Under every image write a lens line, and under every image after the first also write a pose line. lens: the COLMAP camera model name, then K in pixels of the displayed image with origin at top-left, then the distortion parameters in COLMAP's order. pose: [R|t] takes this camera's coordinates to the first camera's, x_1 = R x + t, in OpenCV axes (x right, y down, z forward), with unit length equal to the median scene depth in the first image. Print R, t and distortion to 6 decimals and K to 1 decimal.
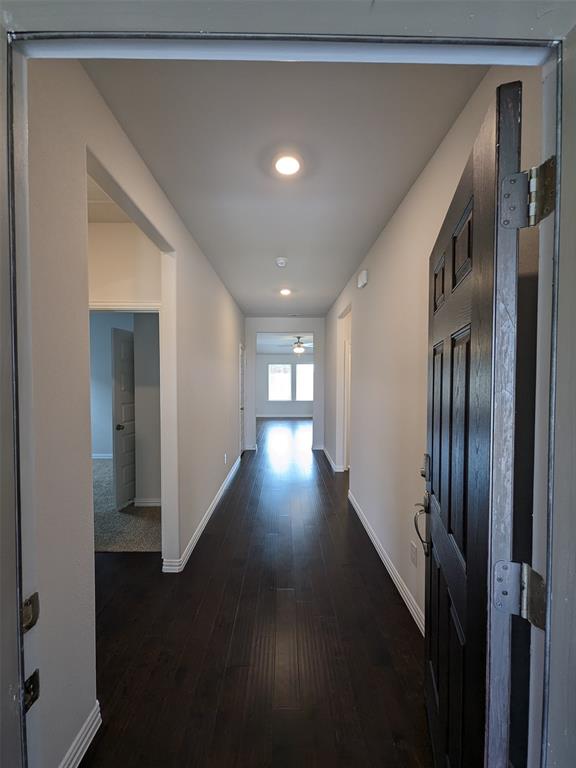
lens RADIAL K [[332.8, 0, 282.2], [0, 332.8, 389.3], [0, 0, 1]] dist [-0.003685, -0.001773]
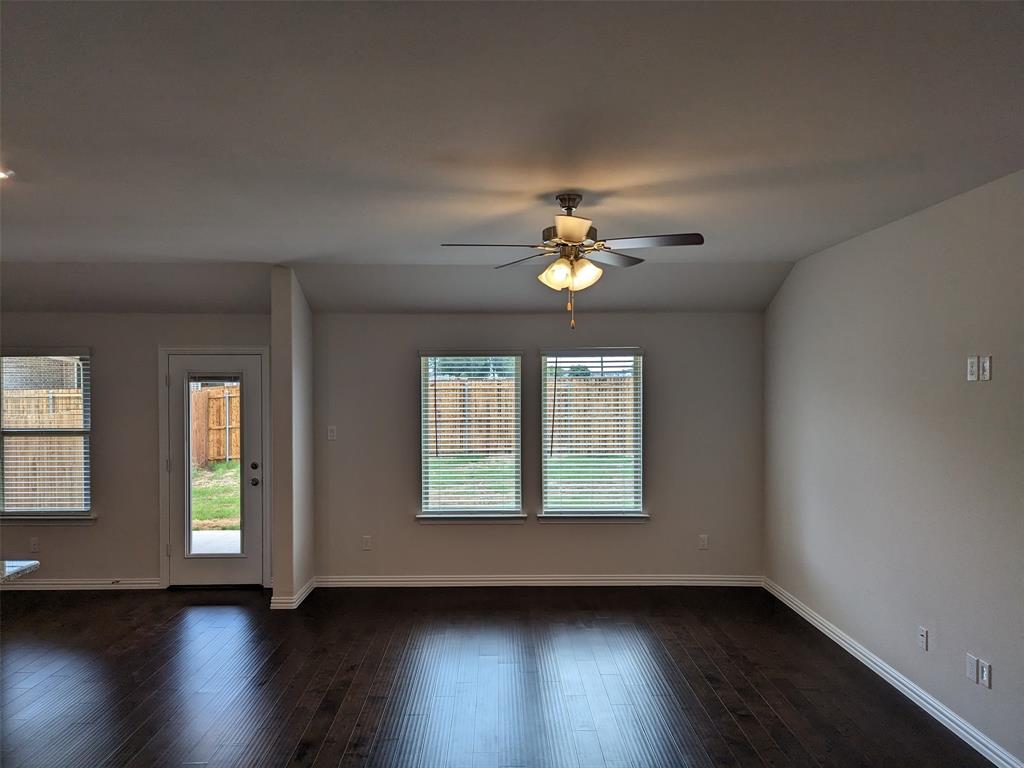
lens RADIAL K [[711.0, 0, 512.6], [0, 711.0, 387.4], [0, 0, 1]] dist [0.003356, -0.001261]
pose [[0.999593, -0.004095, 0.028249, 0.031716], [0.004741, 0.999728, -0.022849, -0.181776], [-0.028147, 0.022973, 0.999340, 2.250384]]
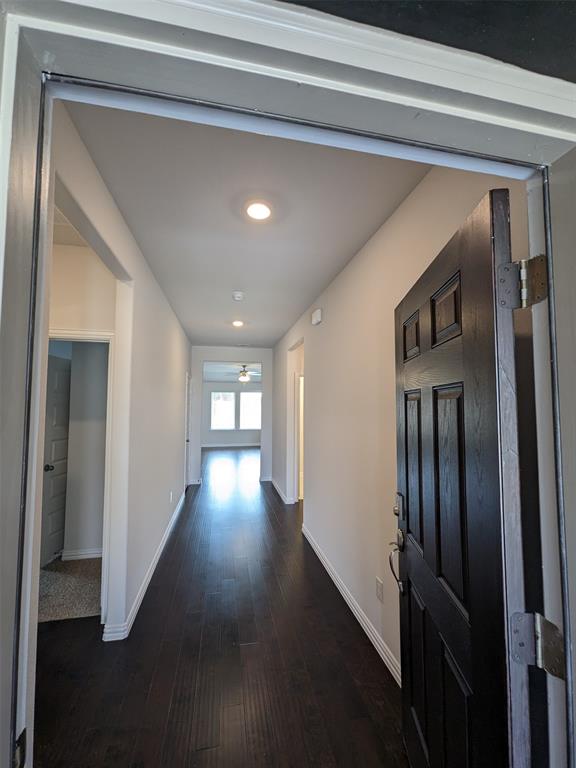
lens RADIAL K [[332.8, 0, 286.6], [0, 332.8, 384.9], [0, 0, 1]] dist [-0.003685, -0.001773]
pose [[0.980223, 0.013353, 0.197447, -0.081250], [0.004390, 0.996008, -0.089154, -0.034055], [-0.197849, 0.088257, 0.976251, 0.013640]]
